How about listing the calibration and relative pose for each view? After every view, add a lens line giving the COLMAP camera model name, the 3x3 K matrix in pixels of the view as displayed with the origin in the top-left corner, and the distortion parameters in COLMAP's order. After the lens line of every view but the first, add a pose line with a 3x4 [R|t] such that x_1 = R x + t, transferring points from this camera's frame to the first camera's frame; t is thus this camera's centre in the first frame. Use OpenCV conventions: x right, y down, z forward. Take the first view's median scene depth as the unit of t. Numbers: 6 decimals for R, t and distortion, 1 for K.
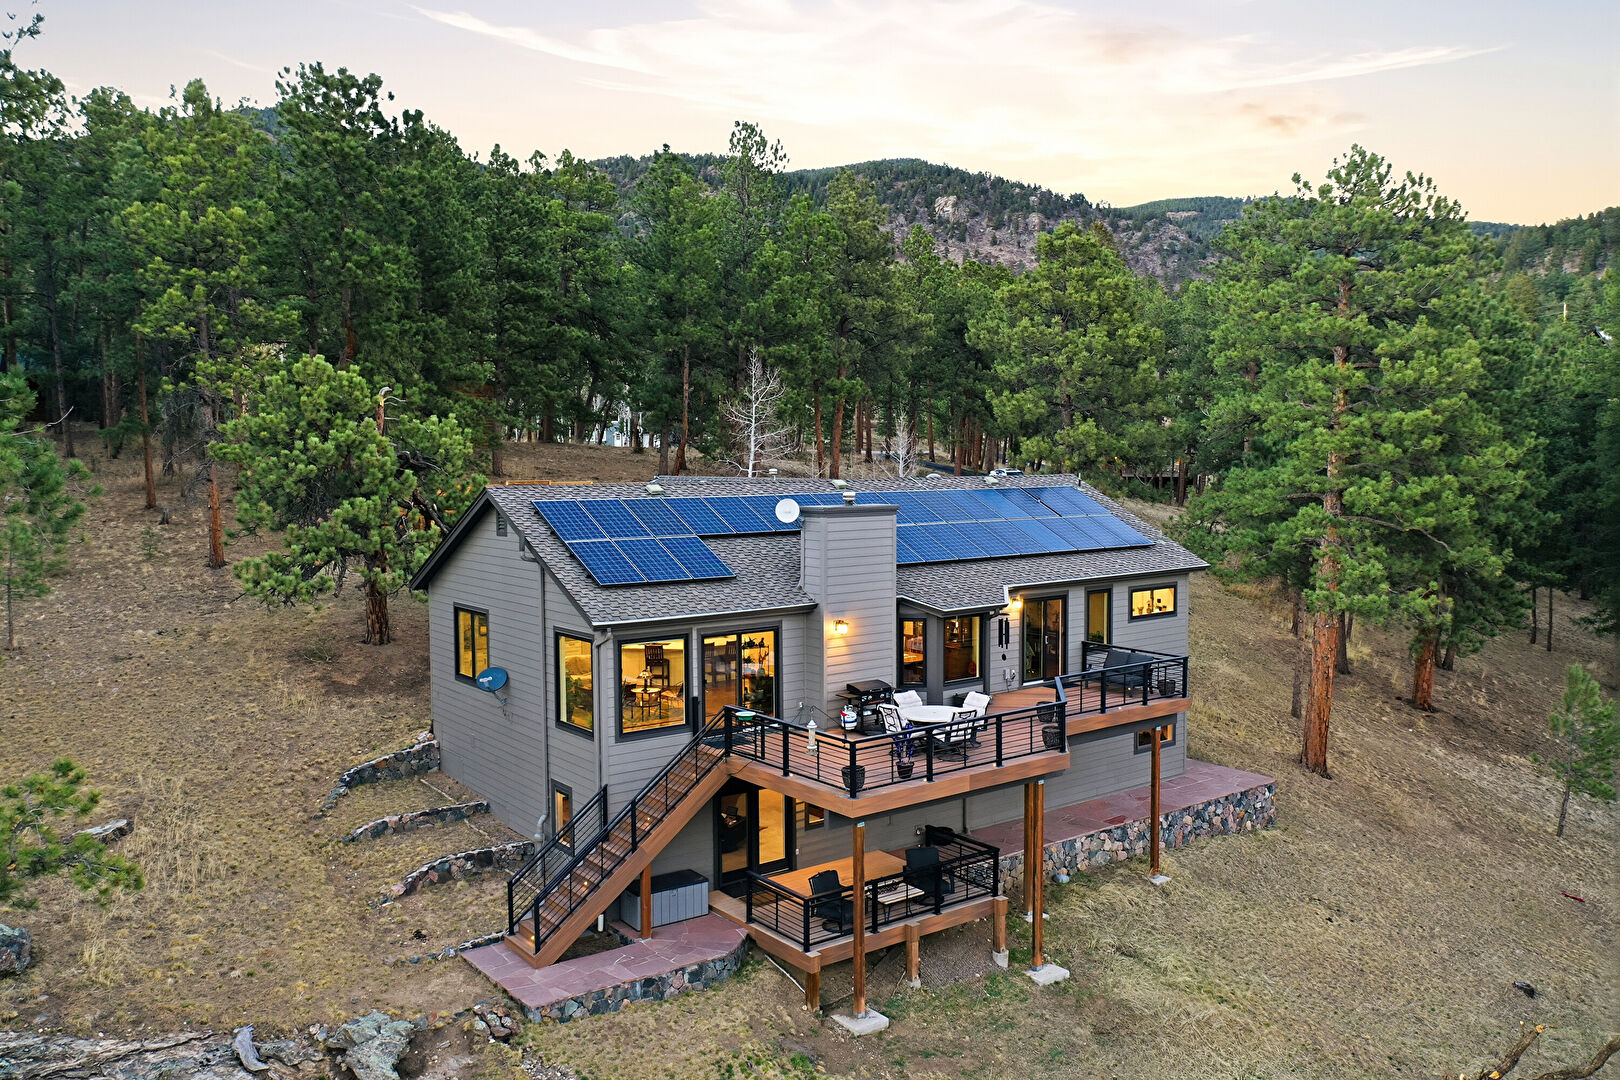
lens RADIAL K [[1276.6, 0, 812.4], [0, 1276.6, 533.6], [0, 0, 1]] dist [-0.014480, -0.015530]
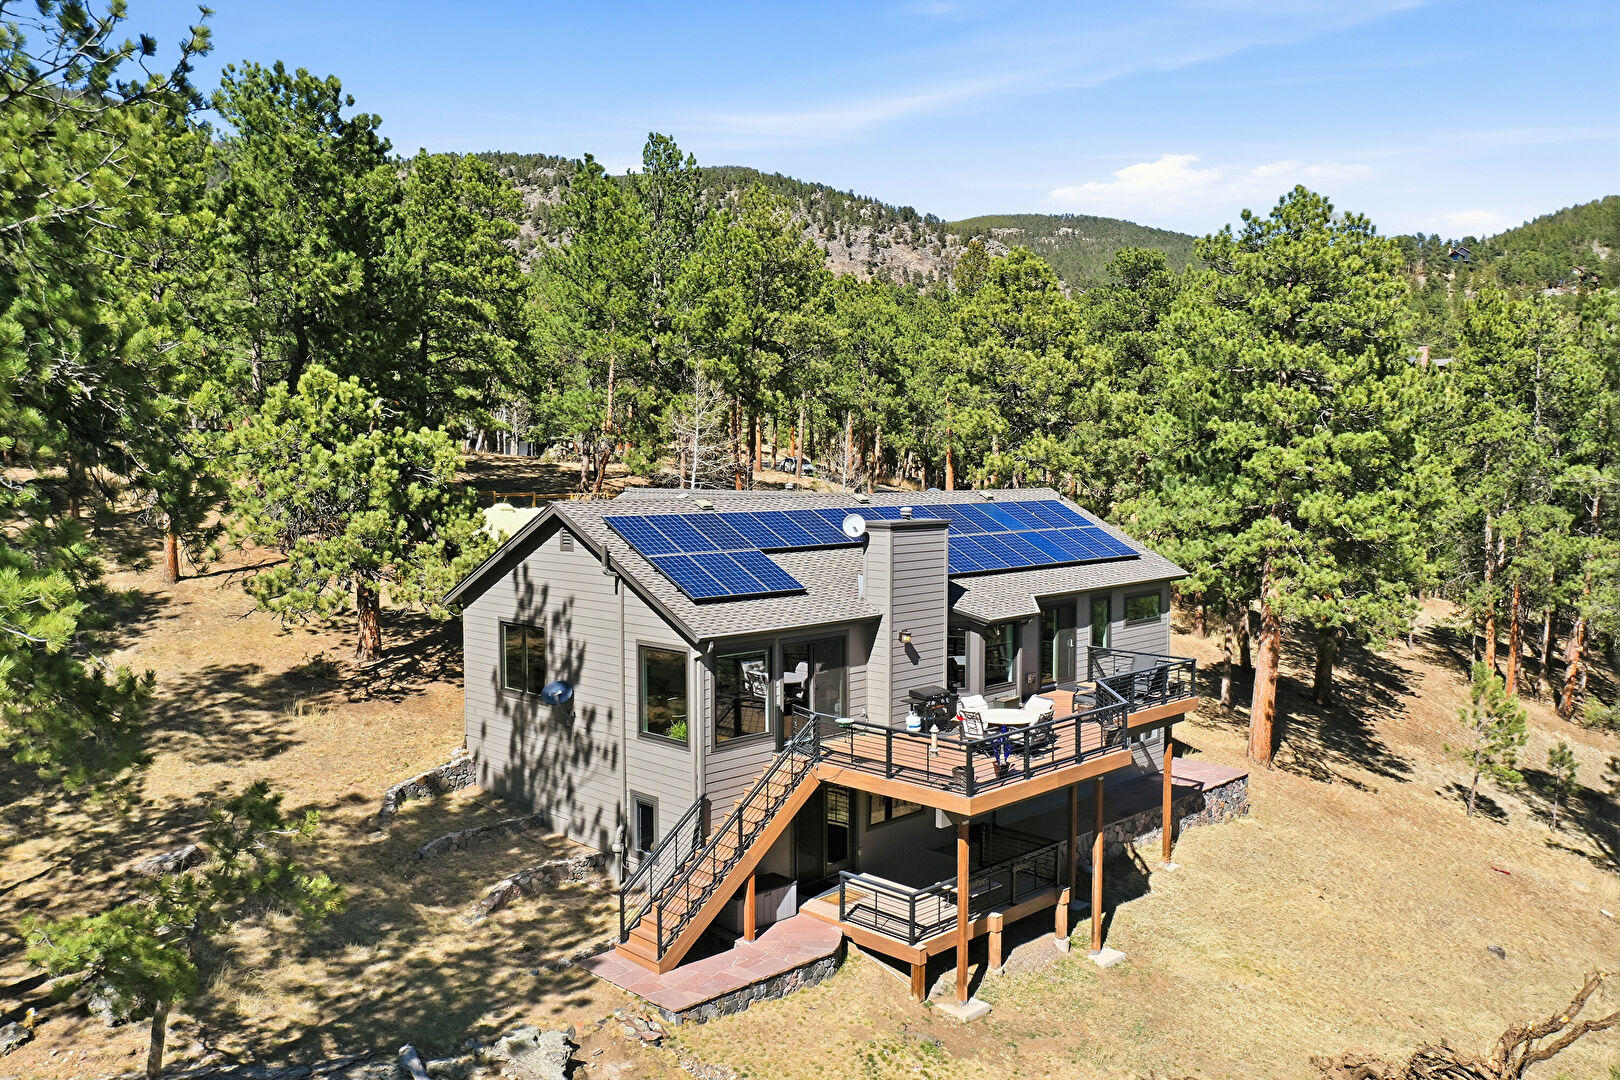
lens RADIAL K [[1276.6, 0, 819.9], [0, 1276.6, 537.3], [0, 0, 1]] dist [-0.014480, -0.015530]
pose [[0.990296, -0.003060, 0.138943, -0.169736], [0.003542, 0.999989, -0.003222, -0.004309], [-0.138932, 0.003683, 0.990295, -0.025072]]
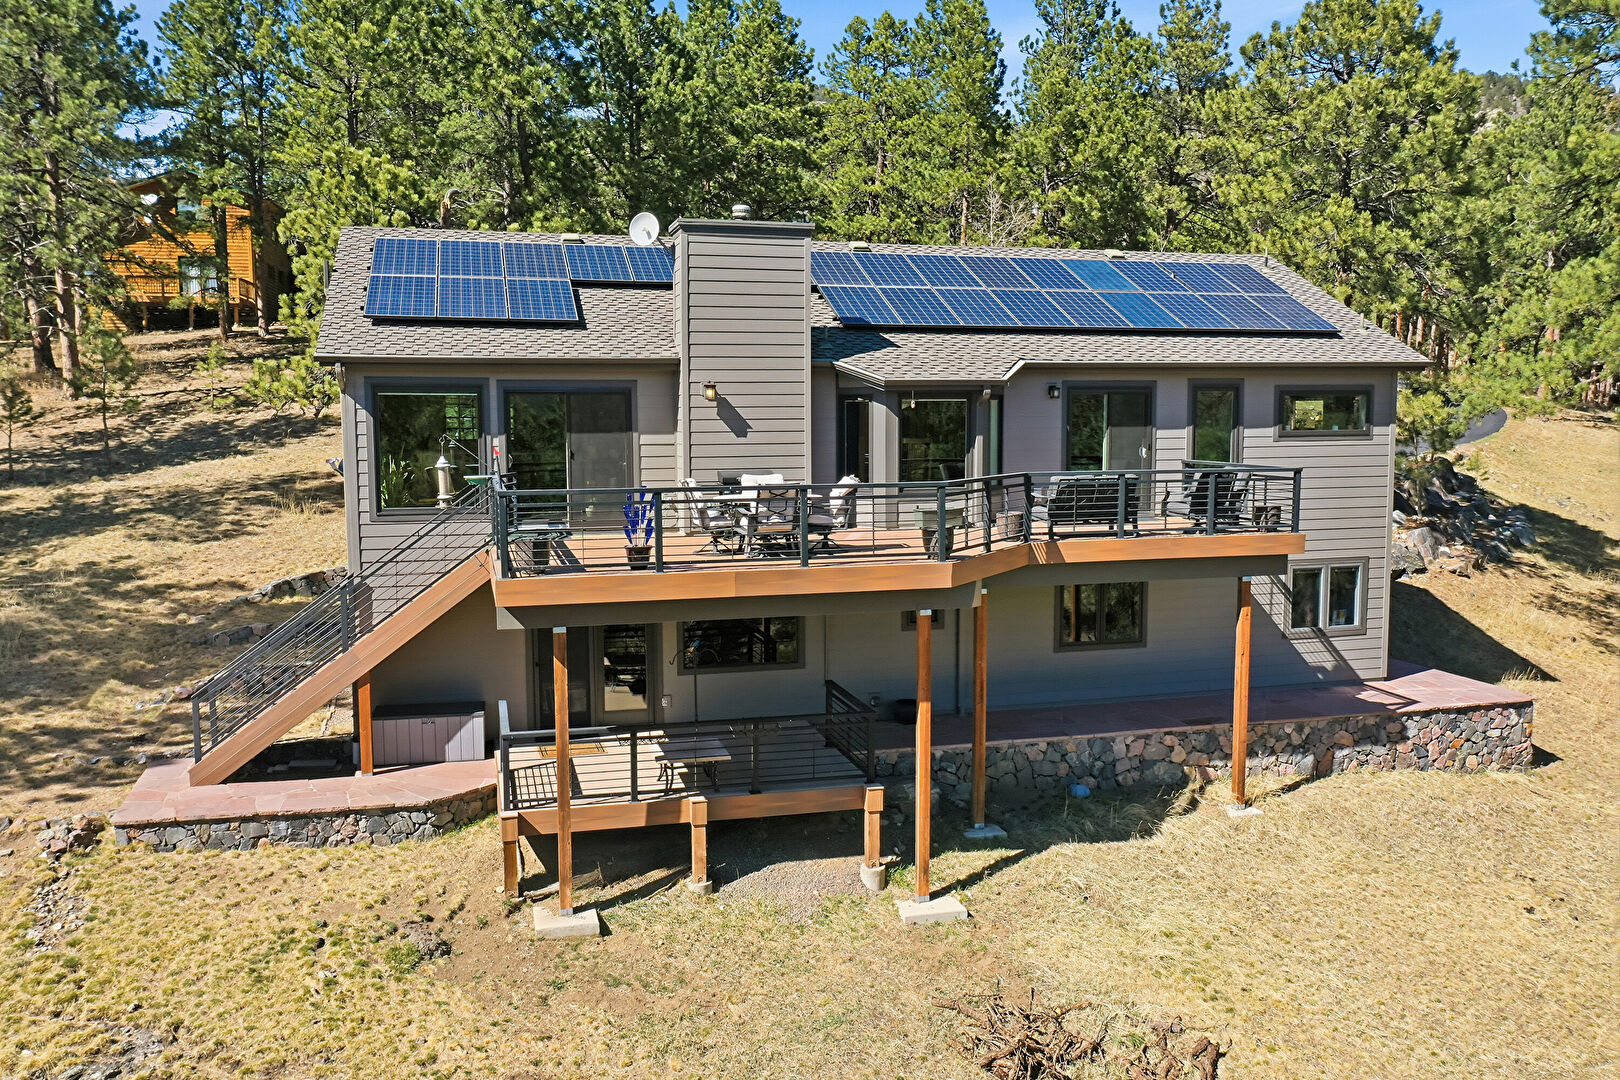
lens RADIAL K [[1276.6, 0, 807.0], [0, 1276.6, 532.3], [0, 0, 1]] dist [-0.014480, -0.015530]
pose [[0.924631, 0.036147, -0.379145, 0.307733], [-0.024174, 0.999049, 0.036295, 0.111345], [0.380096, -0.024394, 0.924625, 0.319552]]
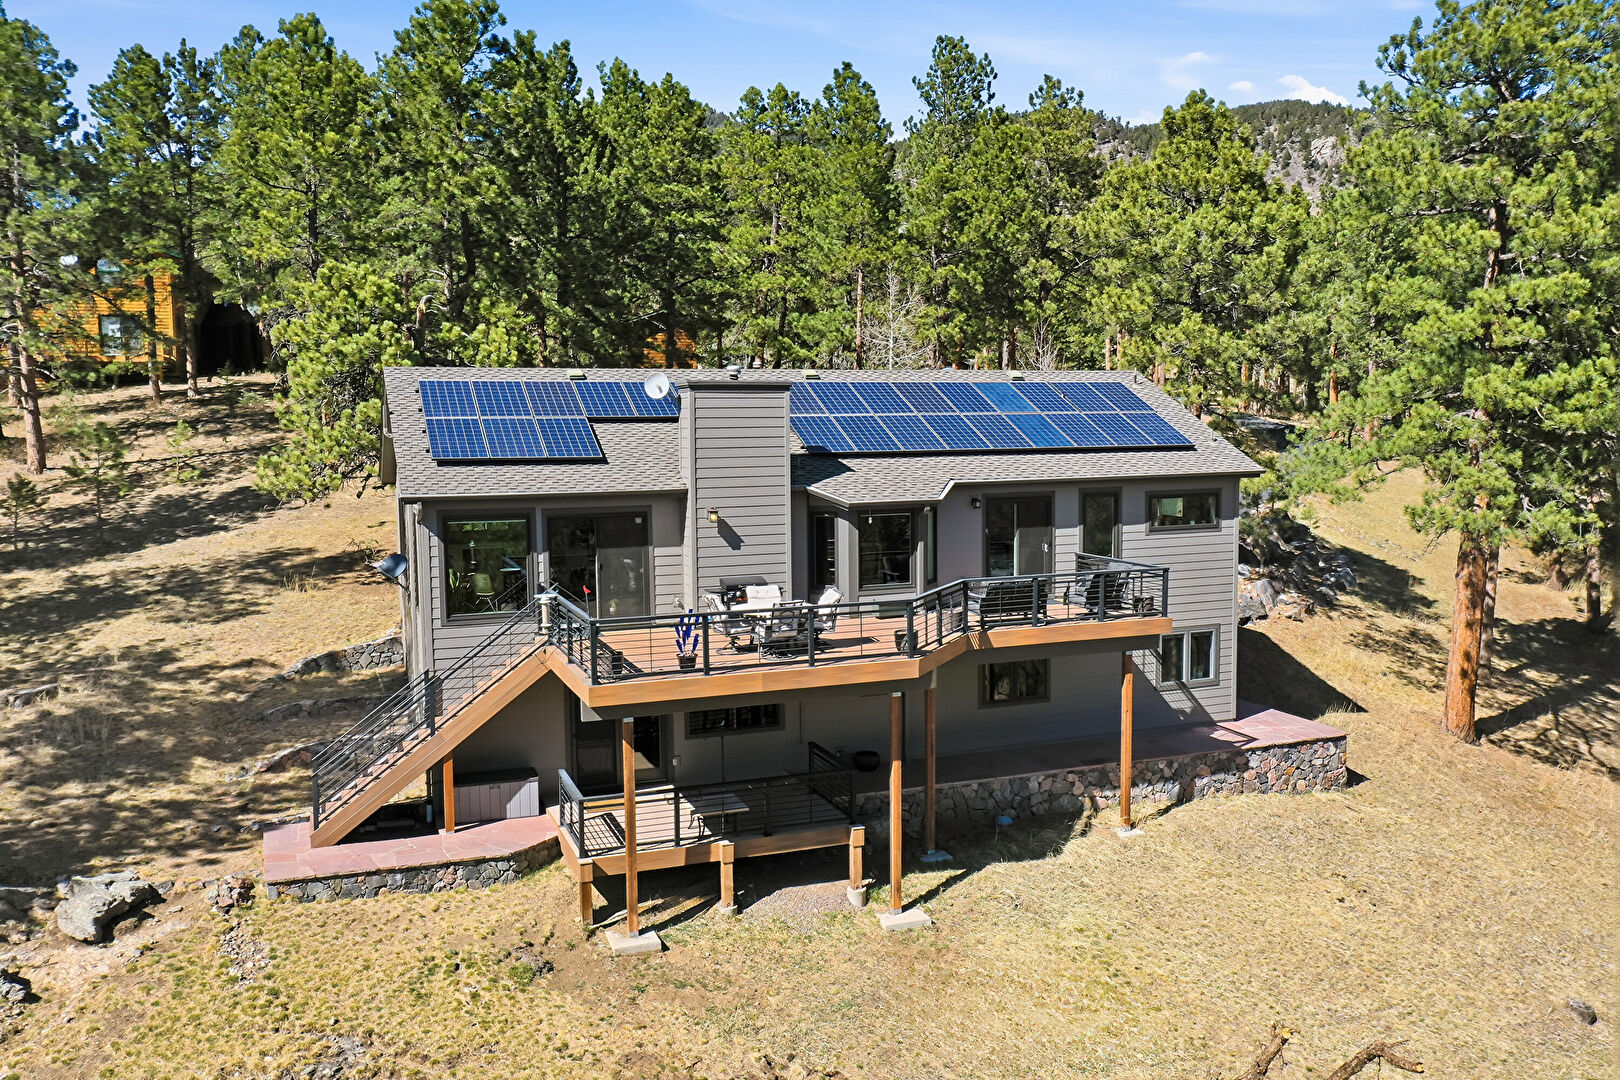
lens RADIAL K [[1276.6, 0, 806.1], [0, 1276.6, 535.5], [0, 0, 1]] dist [-0.014480, -0.015530]
pose [[0.958565, 0.018225, -0.284290, 0.303303], [-0.010854, 0.999563, 0.027482, 0.055667], [0.284667, -0.023257, 0.958344, 0.140899]]
